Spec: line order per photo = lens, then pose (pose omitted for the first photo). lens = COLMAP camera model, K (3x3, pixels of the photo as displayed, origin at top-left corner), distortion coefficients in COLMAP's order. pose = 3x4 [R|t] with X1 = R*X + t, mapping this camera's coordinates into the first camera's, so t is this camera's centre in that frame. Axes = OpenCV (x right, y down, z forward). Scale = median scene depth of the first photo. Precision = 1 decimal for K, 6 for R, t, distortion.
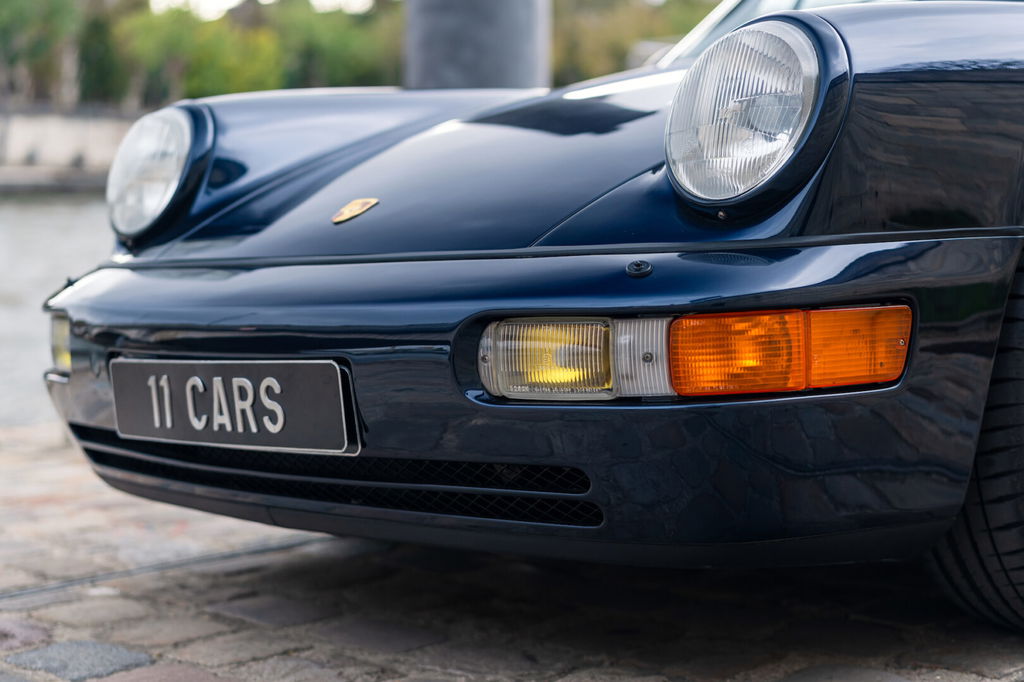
lens RADIAL K [[1749.5, 0, 512.0], [0, 1749.5, 341.0], [0, 0, 1]] dist [0.035342, 0.044933]
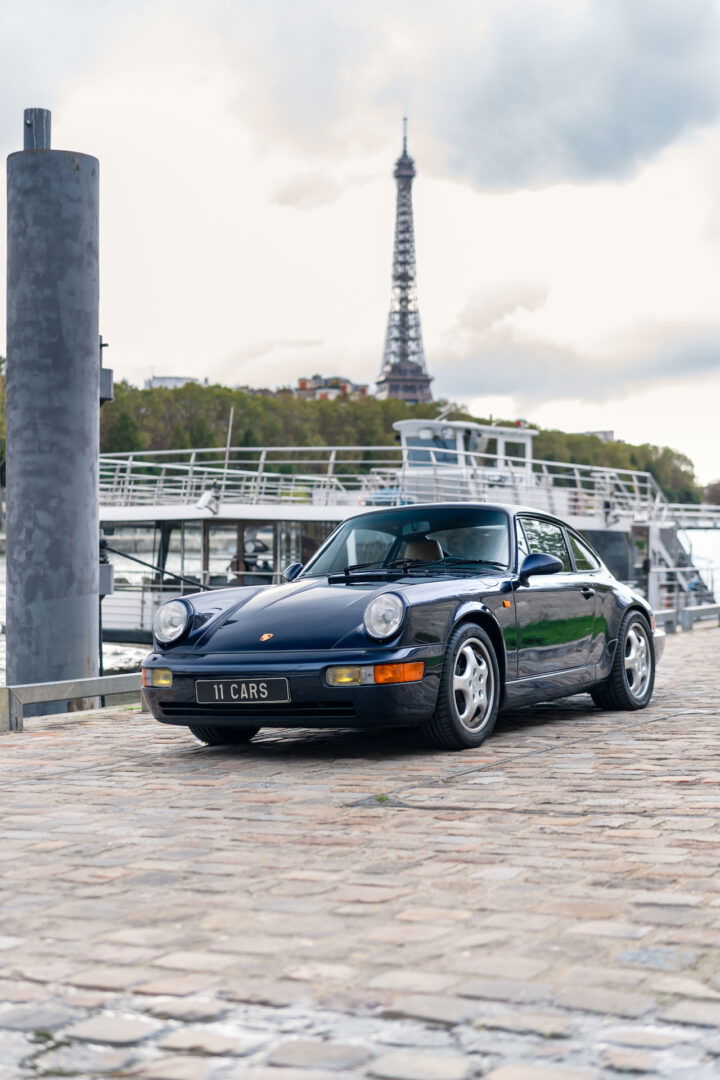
lens RADIAL K [[1845.2, 0, 360.0], [0, 1845.2, 540.0], [0, 0, 1]] dist [0.035342, 0.044933]
pose [[0.957246, 0.004692, 0.289236, -1.100344], [0.020427, 0.996276, -0.083764, 0.051009], [-0.288552, 0.086091, 0.953586, -2.939370]]
